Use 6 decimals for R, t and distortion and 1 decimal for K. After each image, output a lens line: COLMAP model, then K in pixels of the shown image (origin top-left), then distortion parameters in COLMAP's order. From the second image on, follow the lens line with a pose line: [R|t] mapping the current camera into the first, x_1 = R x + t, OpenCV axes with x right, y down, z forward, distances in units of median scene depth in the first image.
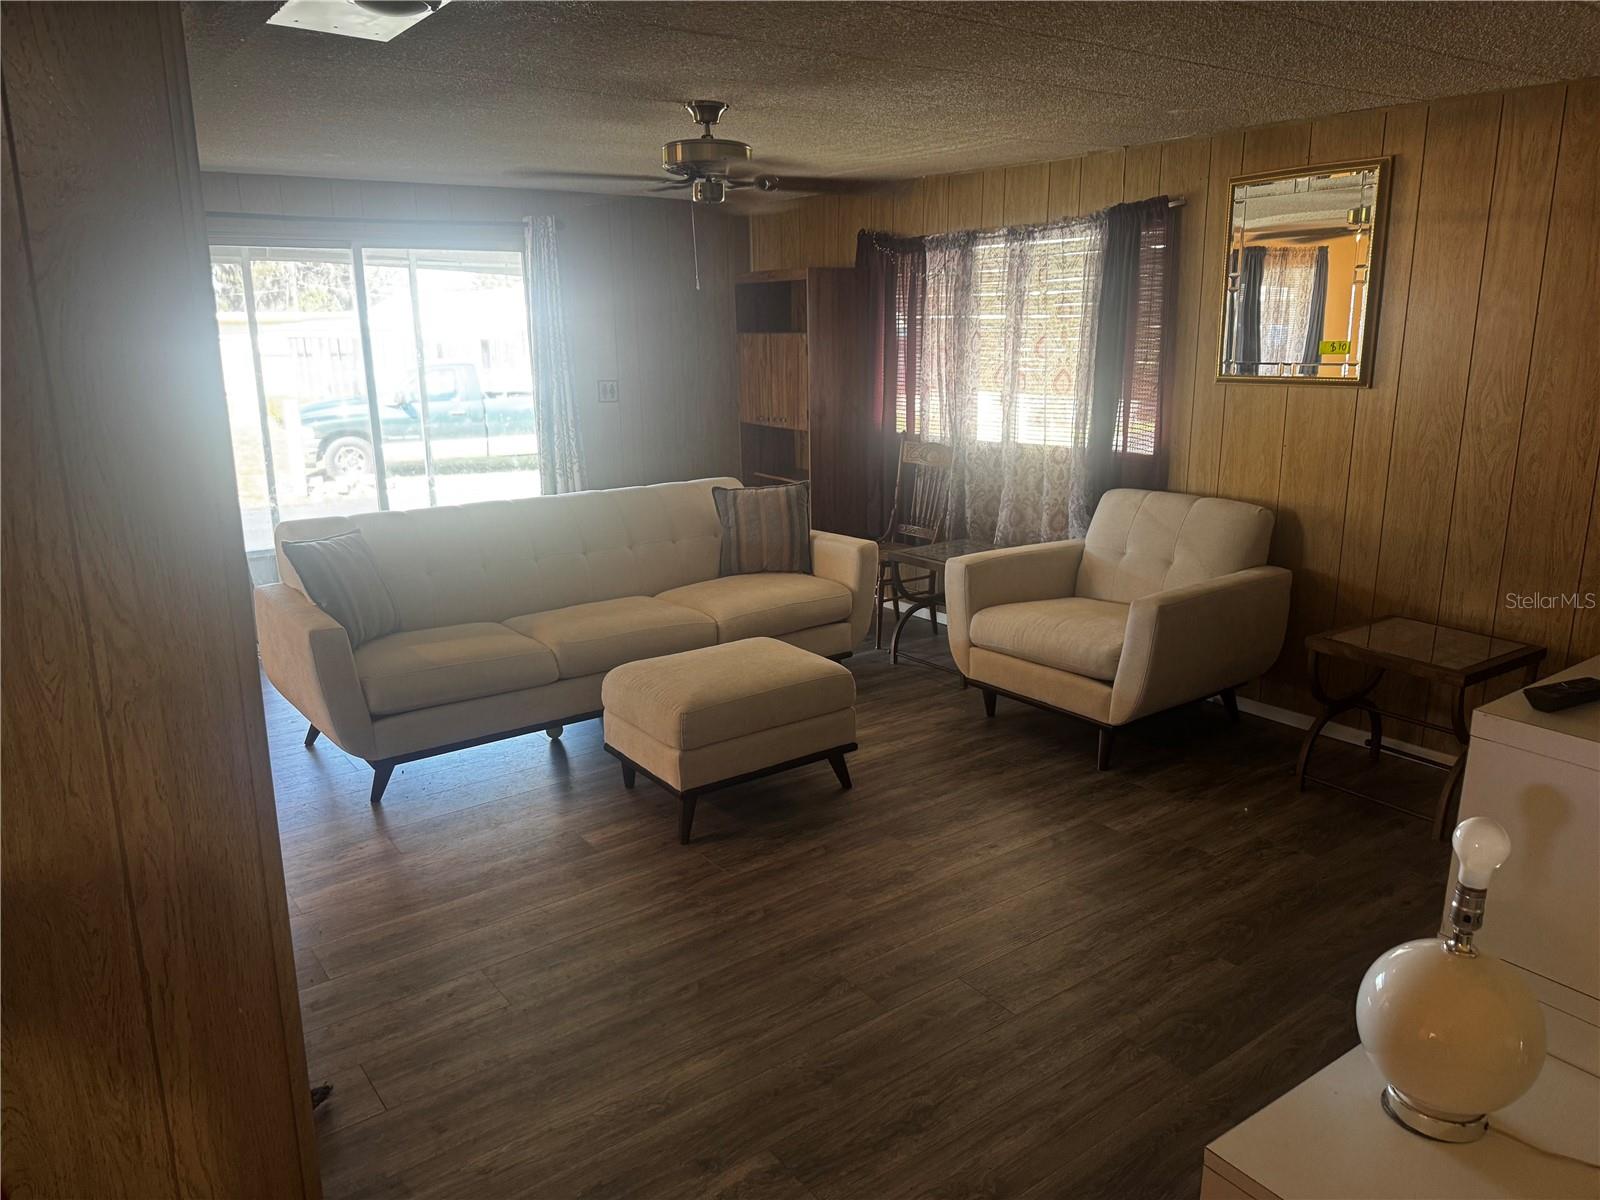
lens RADIAL K [[1114.9, 0, 800.0], [0, 1114.9, 600.0], [0, 0, 1]] dist [0.132834, -0.216856]
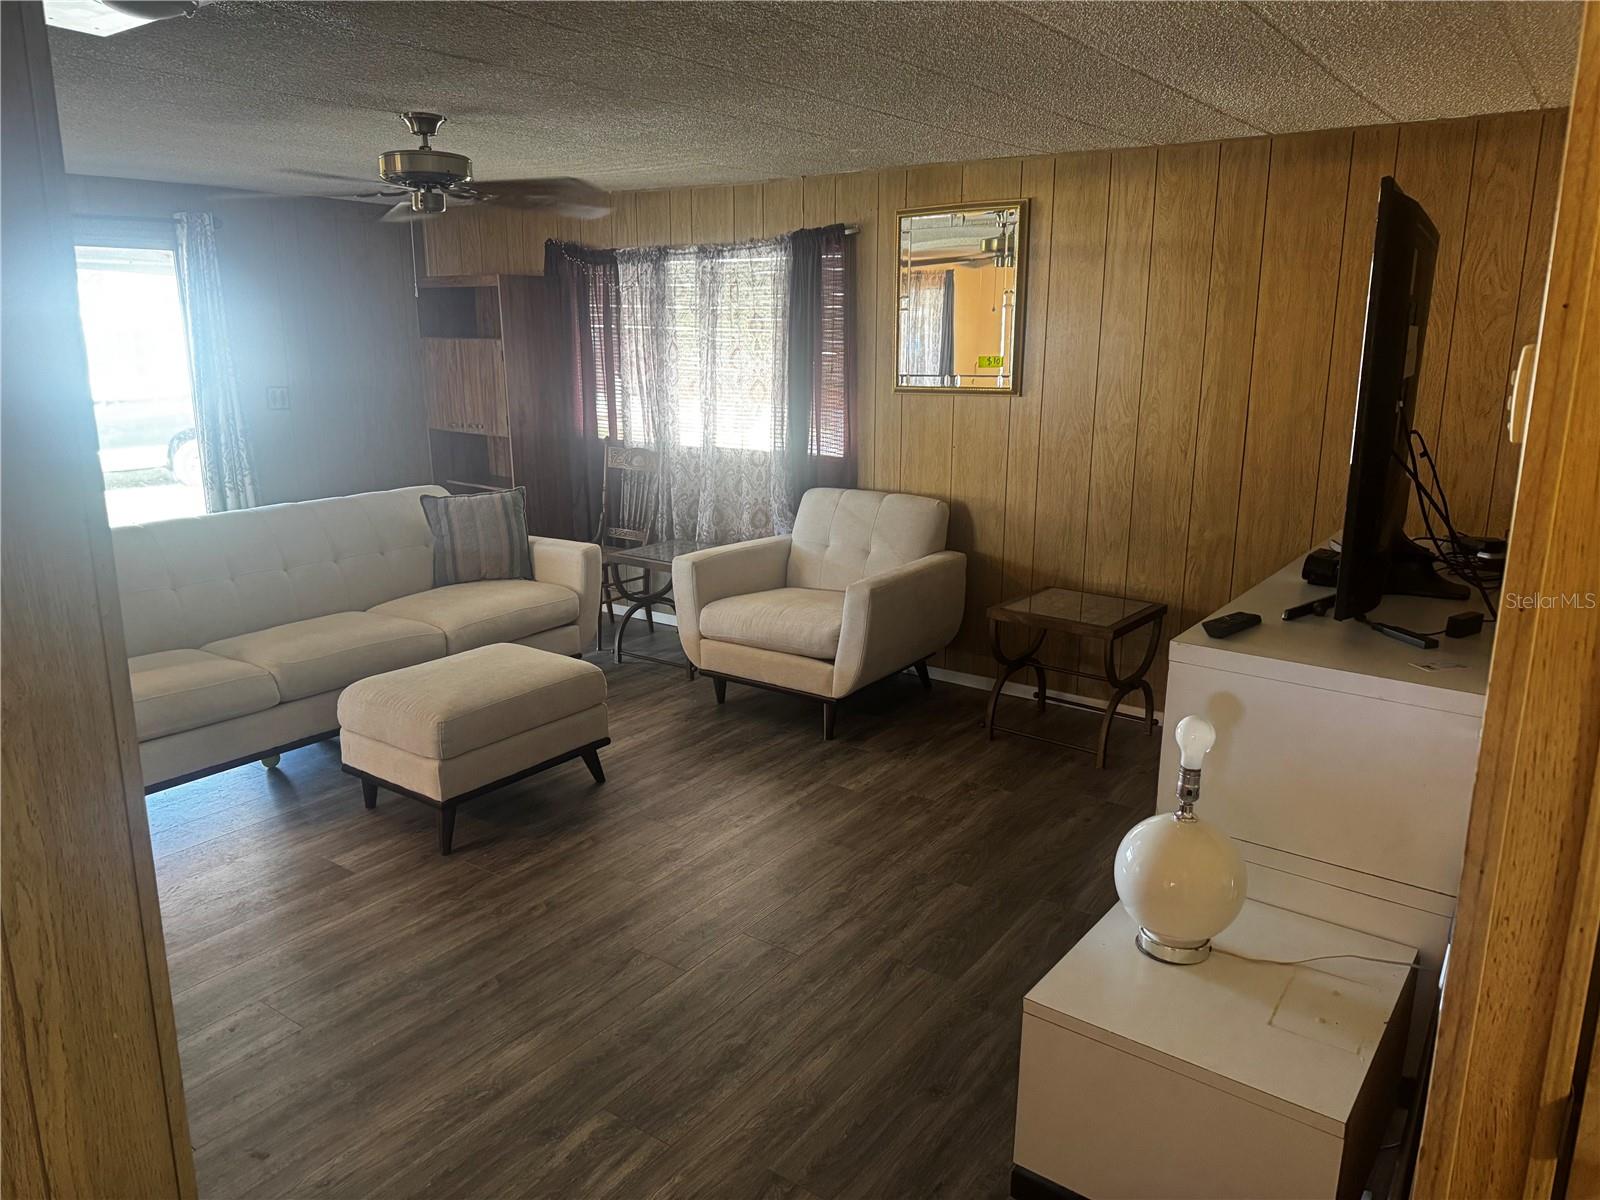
lens RADIAL K [[1114.9, 0, 800.0], [0, 1114.9, 600.0], [0, 0, 1]] dist [0.132834, -0.216856]
pose [[0.952056, -0.059057, 0.300168, -0.082126], [0.060823, 0.998143, 0.003466, 0.007518], [-0.299815, 0.014957, 0.953880, -0.045841]]
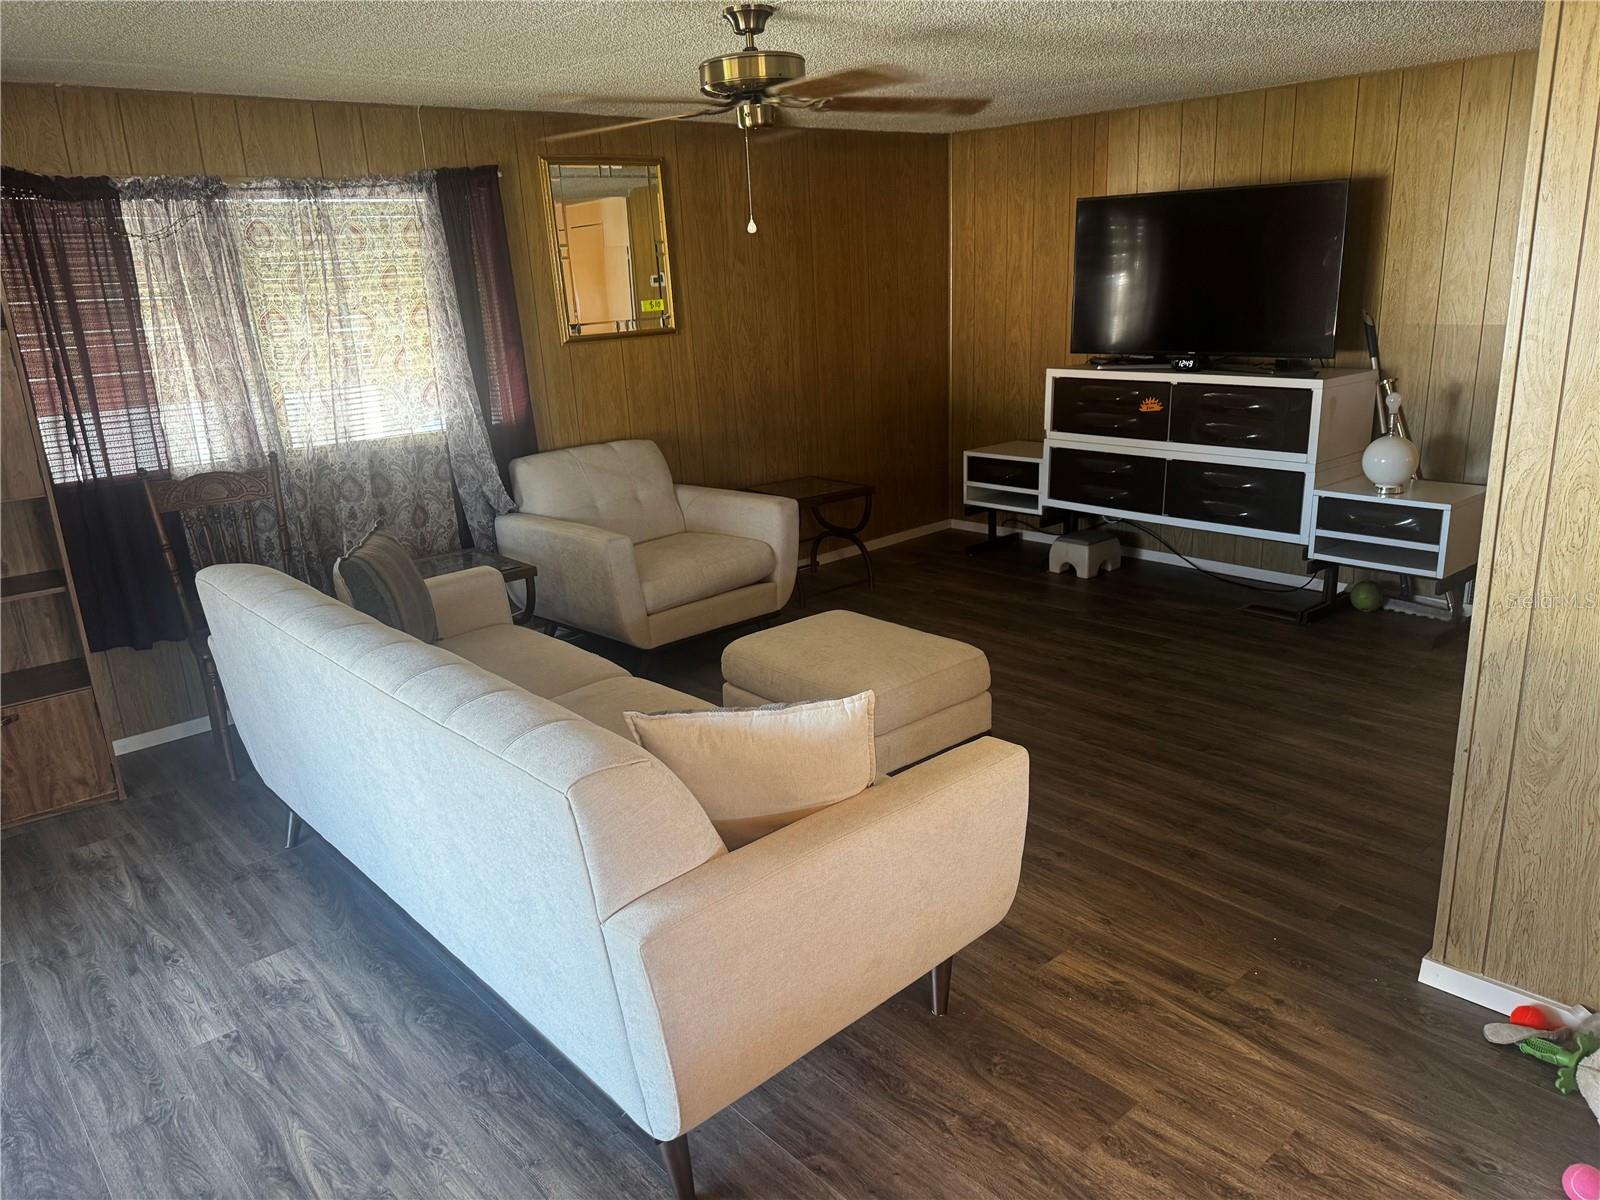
lens RADIAL K [[1114.9, 0, 800.0], [0, 1114.9, 600.0], [0, 0, 1]] dist [0.132834, -0.216856]
pose [[-0.086329, -0.265390, 0.960268, -0.898727], [0.286182, 0.916638, 0.279060, -0.232933], [-0.954278, 0.298902, -0.003182, 0.981447]]
